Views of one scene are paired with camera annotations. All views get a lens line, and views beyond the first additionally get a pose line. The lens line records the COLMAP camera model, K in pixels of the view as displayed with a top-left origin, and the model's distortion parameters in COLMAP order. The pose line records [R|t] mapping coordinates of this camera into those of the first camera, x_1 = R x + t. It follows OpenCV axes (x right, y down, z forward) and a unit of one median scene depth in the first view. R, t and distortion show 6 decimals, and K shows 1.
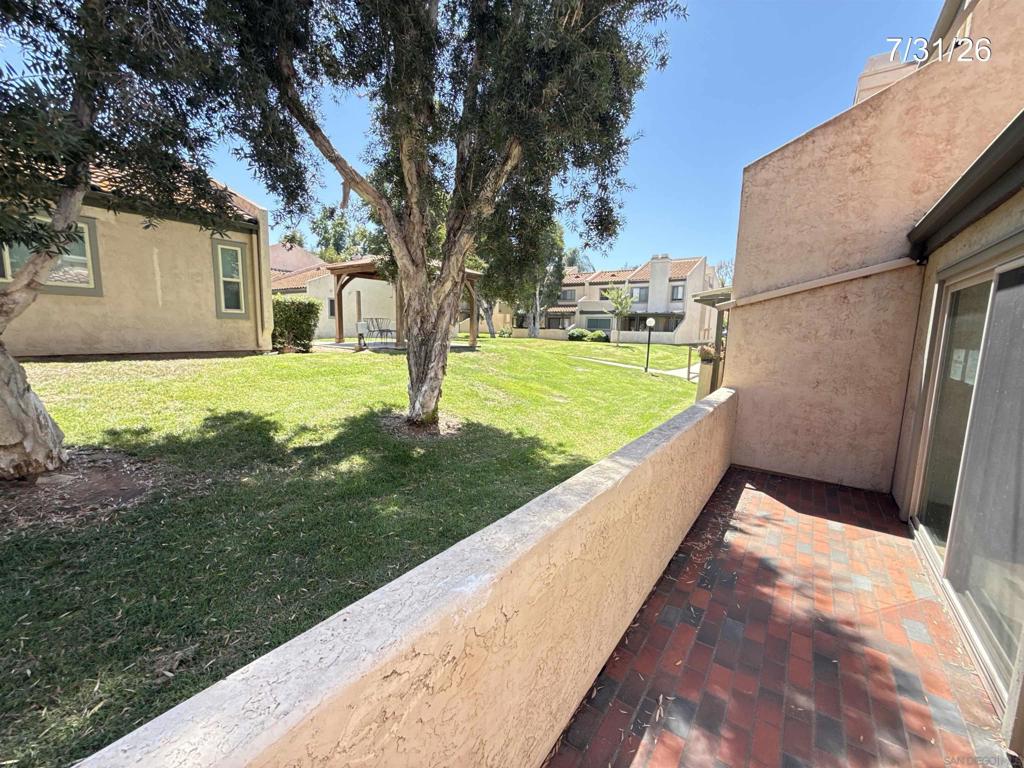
lens RADIAL K [[408.5, 0, 512.4], [0, 408.5, 384.0], [0, 0, 1]] dist [0.000460, 0.000430]
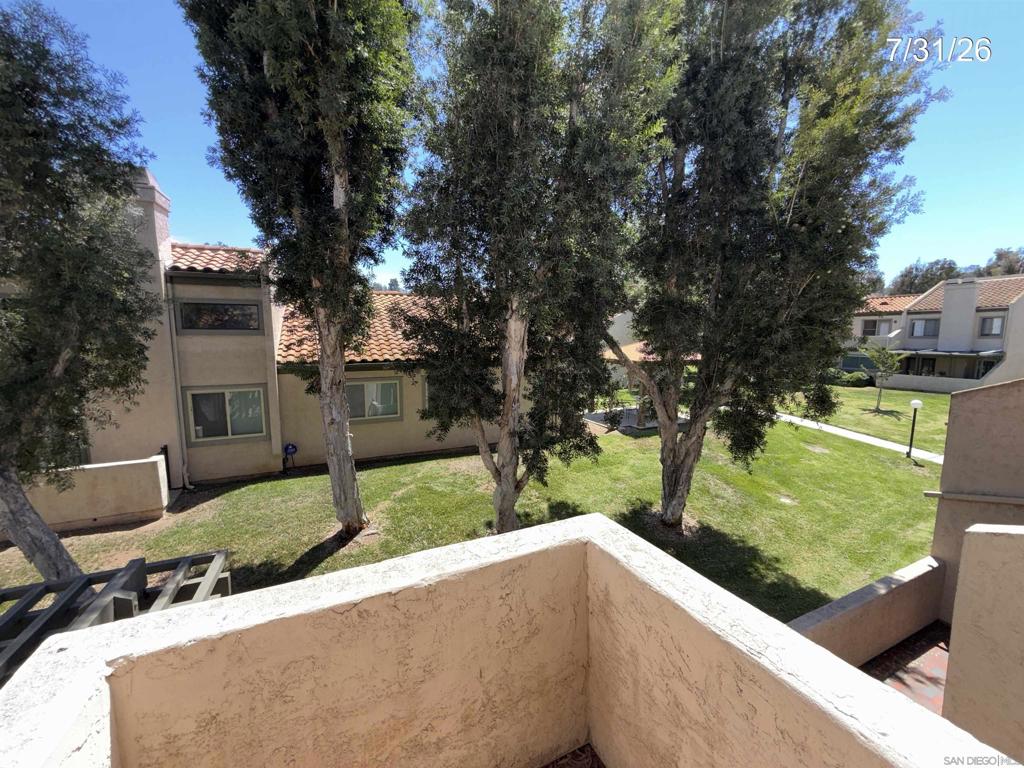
lens RADIAL K [[408.5, 0, 512.2], [0, 408.5, 378.8], [0, 0, 1]] dist [0.000460, 0.000430]
pose [[0.870669, 0.032839, -0.490772, -0.005399], [-0.047312, 0.998734, -0.017107, -0.305702], [0.489589, 0.038114, 0.871120, -0.501074]]
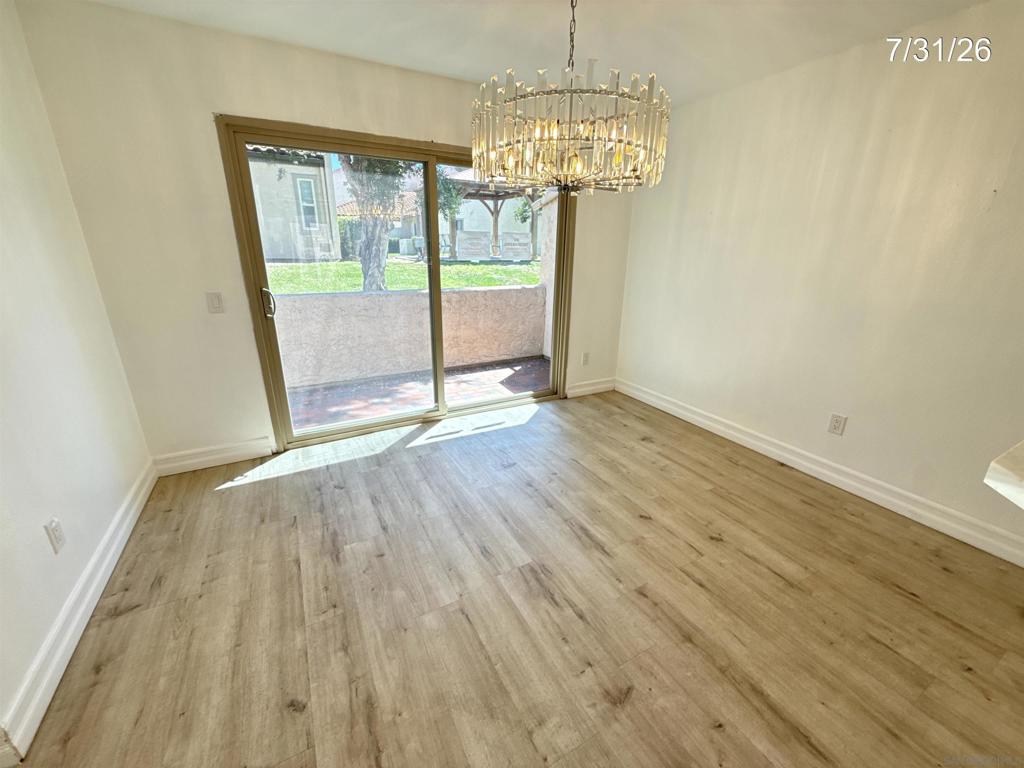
lens RADIAL K [[408.5, 0, 511.9], [0, 408.5, 385.2], [0, 0, 1]] dist [0.000460, 0.000430]
pose [[0.906414, 0.127156, -0.402795, 0.592944], [-0.047616, 0.978293, 0.201680, 0.032747], [0.419697, -0.163626, 0.892794, -0.047443]]
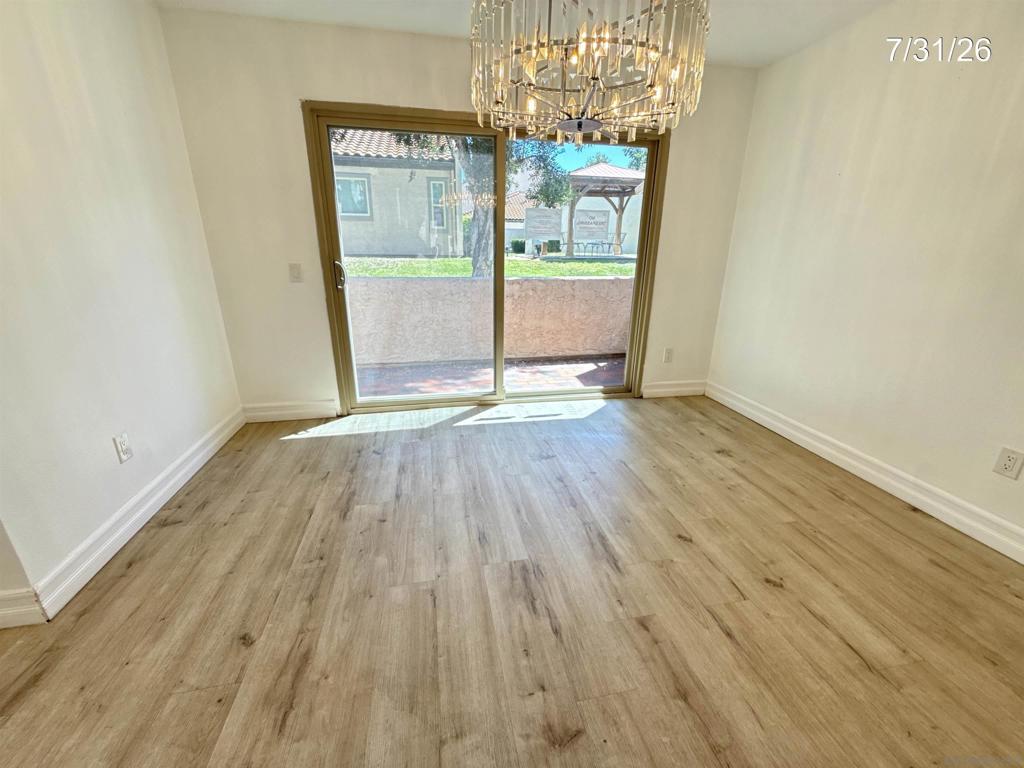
lens RADIAL K [[408.5, 0, 511.2], [0, 408.5, 385.1], [0, 0, 1]] dist [0.000460, 0.000430]
pose [[0.739584, 0.202194, -0.641975, 0.632574], [-0.080343, 0.973512, 0.214054, 0.048247], [0.668251, -0.106732, 0.736239, 0.001323]]
